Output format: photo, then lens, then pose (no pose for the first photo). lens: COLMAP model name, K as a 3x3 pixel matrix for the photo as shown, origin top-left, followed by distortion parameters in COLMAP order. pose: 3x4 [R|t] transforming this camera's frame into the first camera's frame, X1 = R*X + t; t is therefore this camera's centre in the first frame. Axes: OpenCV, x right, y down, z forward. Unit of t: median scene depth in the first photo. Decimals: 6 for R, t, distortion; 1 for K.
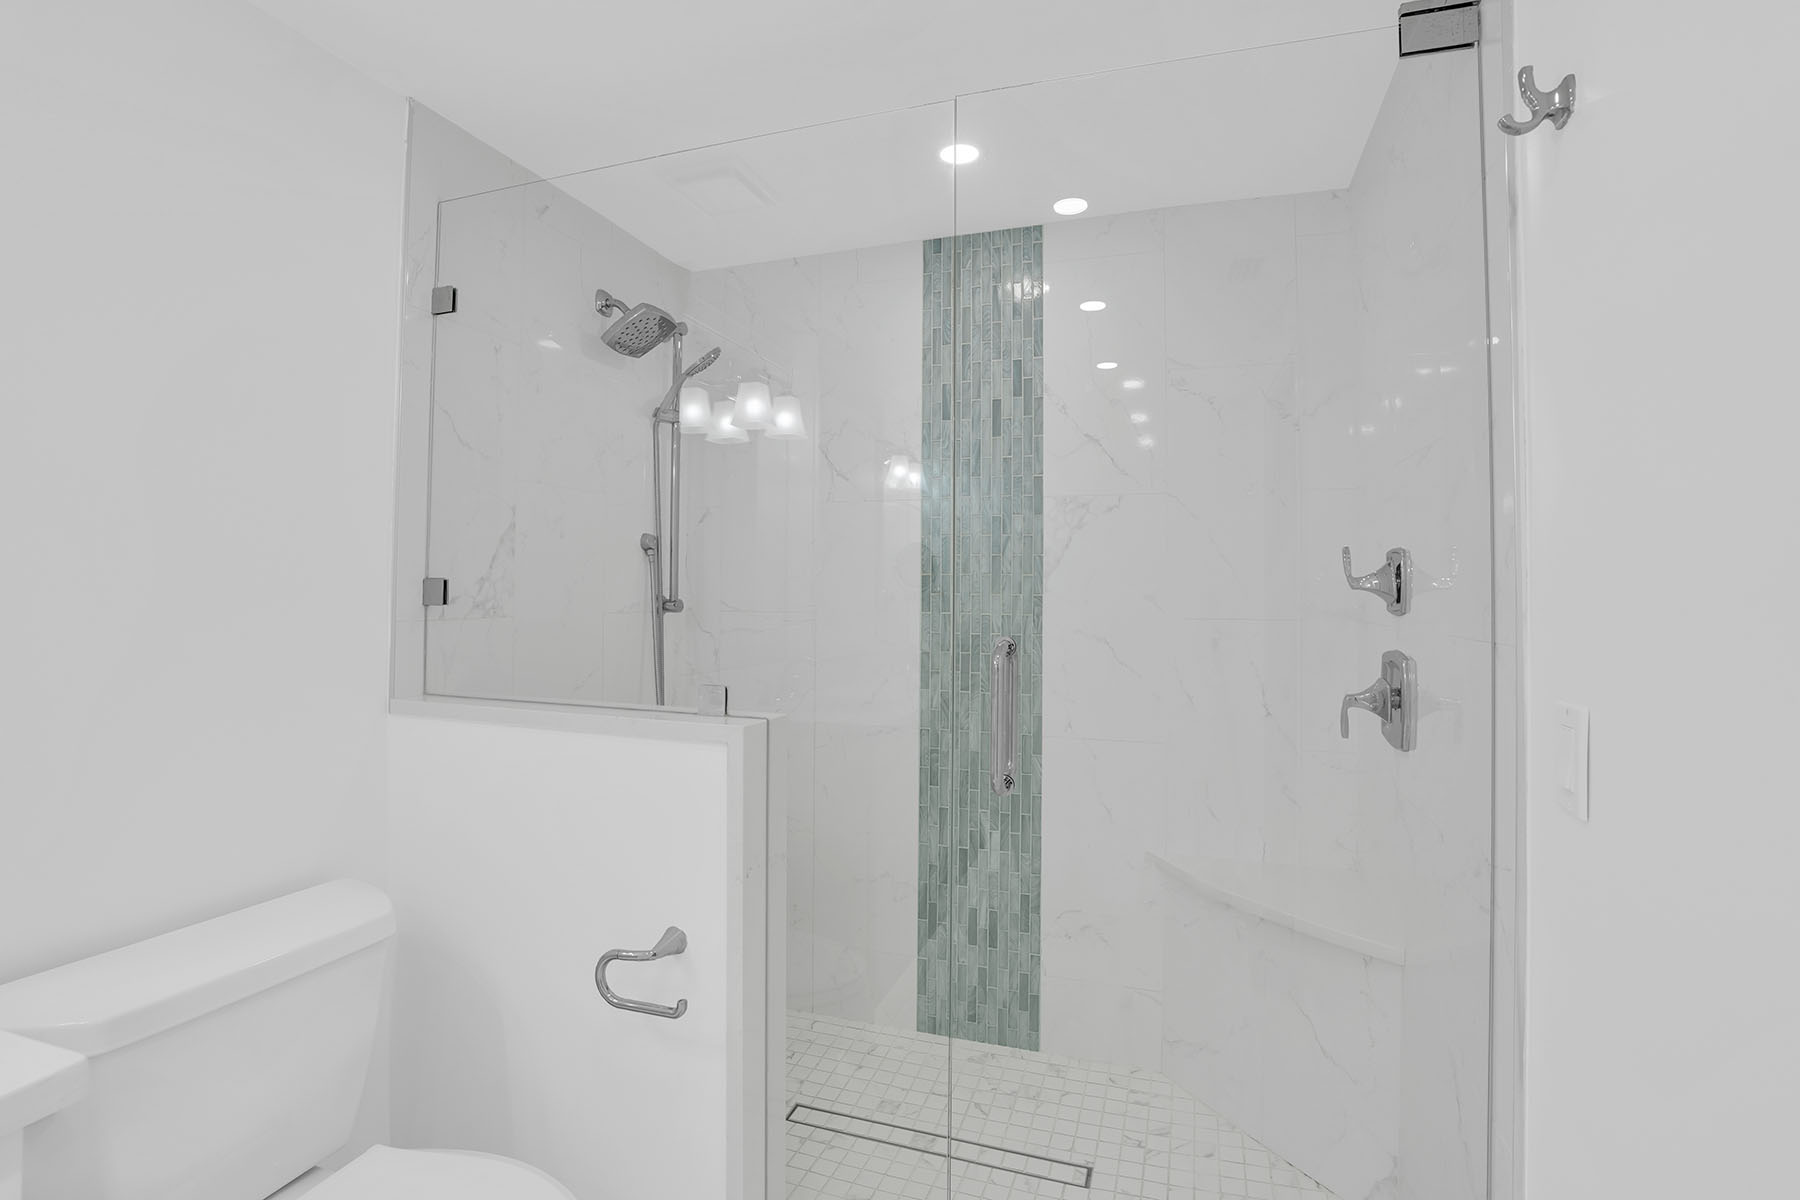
lens RADIAL K [[845.1, 0, 881.6], [0, 845.1, 611.1], [0, 0, 1]] dist [-0.048174, 0.016518]
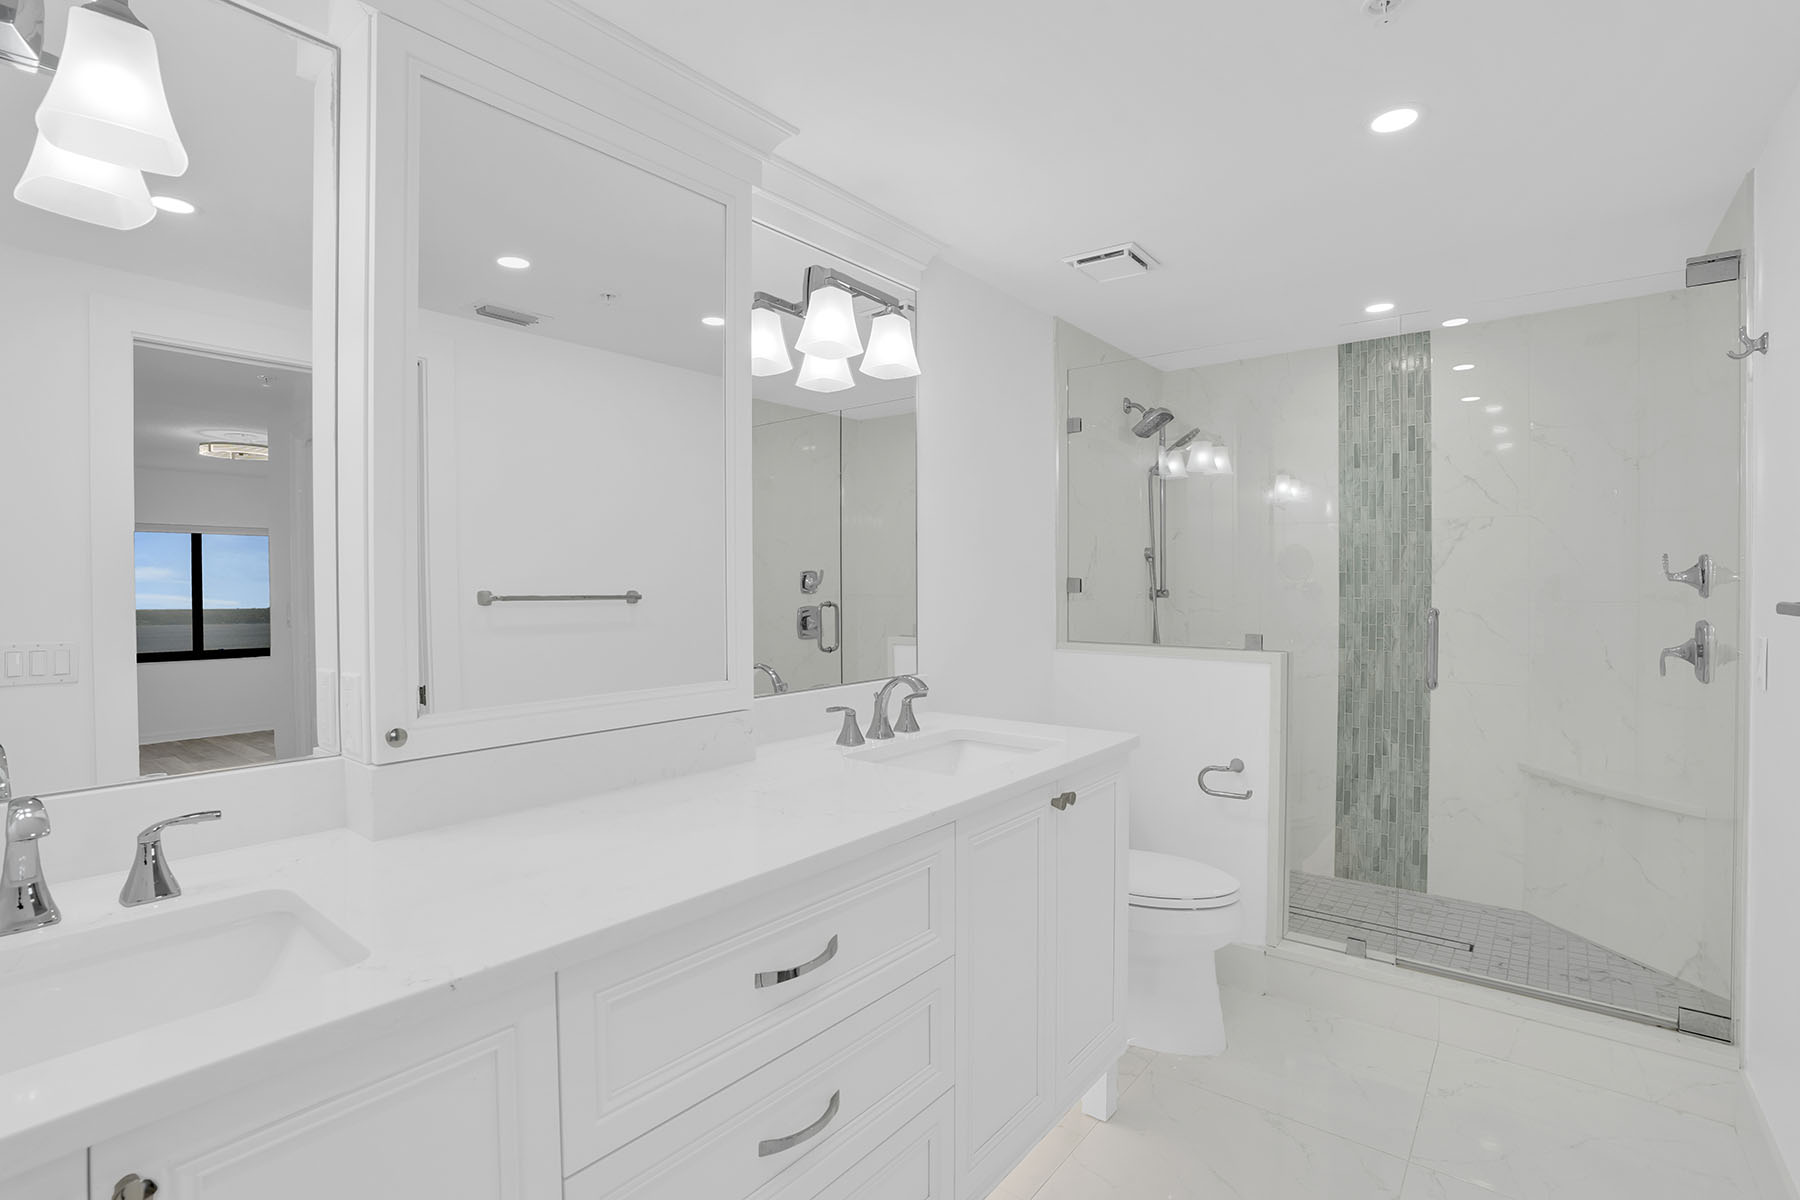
lens RADIAL K [[845.1, 0, 895.9], [0, 845.1, 608.8], [0, 0, 1]] dist [-0.048174, 0.016518]
pose [[0.949763, 0.002761, -0.312956, -0.244092], [-0.000229, 0.999967, 0.008125, 0.010201], [0.312968, -0.007645, 0.949733, -0.675100]]
